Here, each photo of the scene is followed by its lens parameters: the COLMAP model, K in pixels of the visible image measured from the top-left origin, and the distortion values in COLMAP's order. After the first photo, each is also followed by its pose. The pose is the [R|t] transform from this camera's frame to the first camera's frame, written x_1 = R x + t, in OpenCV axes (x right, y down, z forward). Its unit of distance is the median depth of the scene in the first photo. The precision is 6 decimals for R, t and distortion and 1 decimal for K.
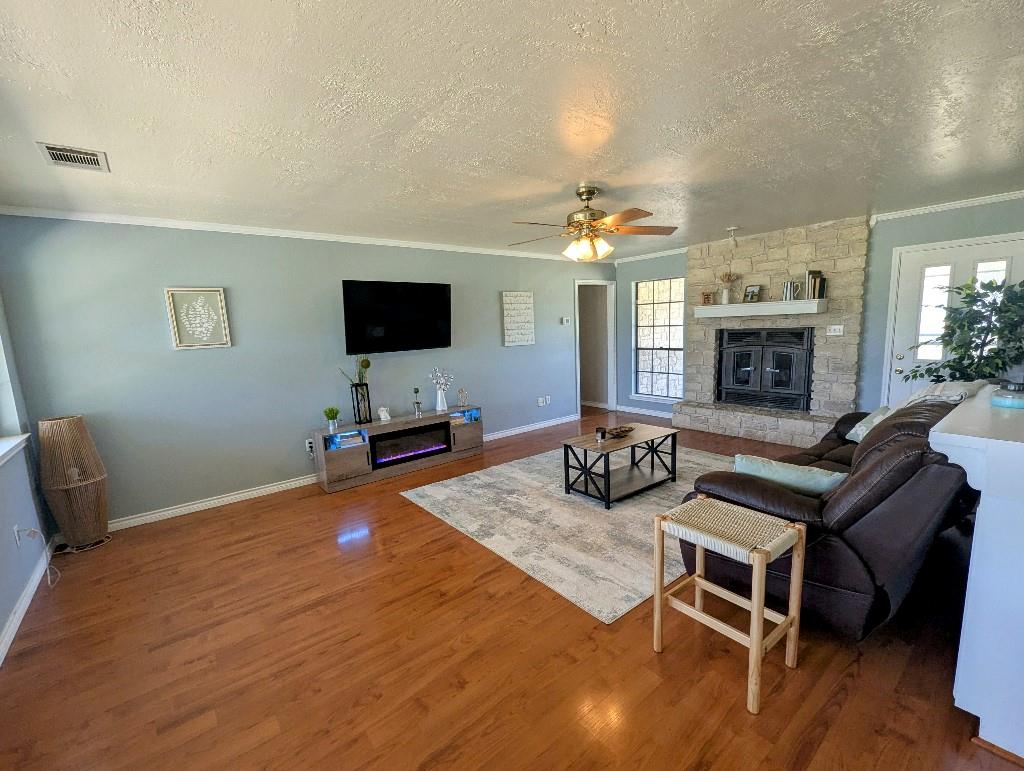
lens RADIAL K [[446.7, 0, 514.9], [0, 446.7, 393.3], [0, 0, 1]] dist [0.000715, 0.000031]
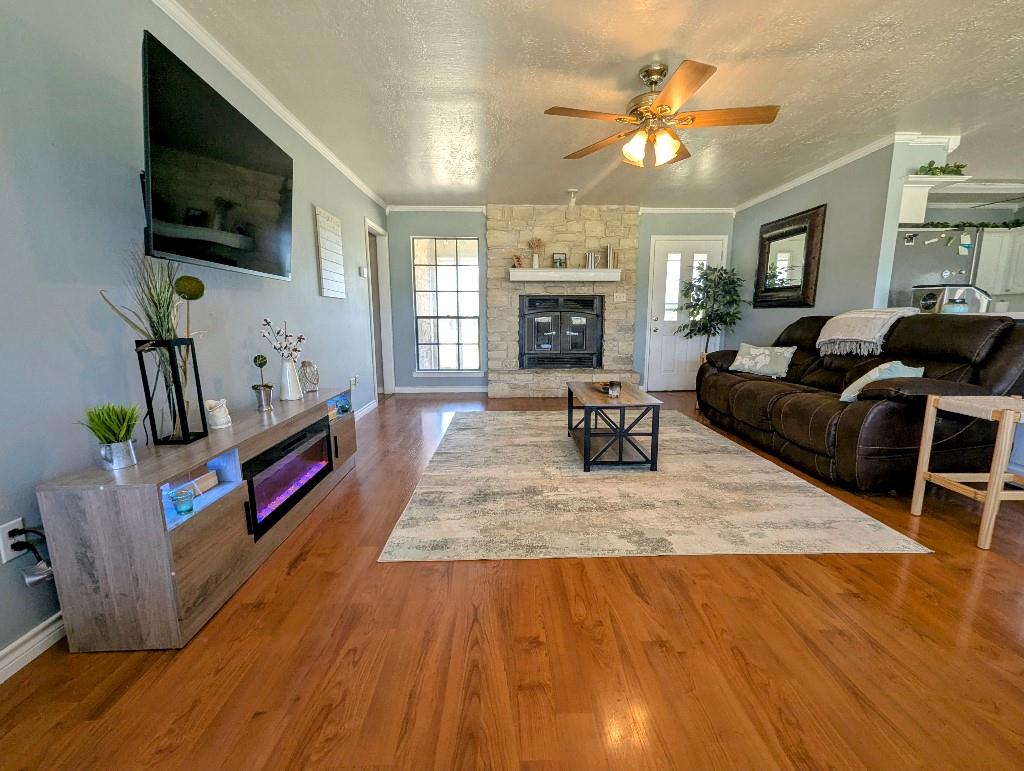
lens RADIAL K [[446.7, 0, 514.2], [0, 446.7, 391.0], [0, 0, 1]] dist [0.000715, 0.000031]
pose [[0.603501, -0.092743, 0.791951, -0.483600], [0.097939, 0.994314, 0.041808, 0.036081], [-0.791325, 0.052332, 0.609152, 0.540731]]
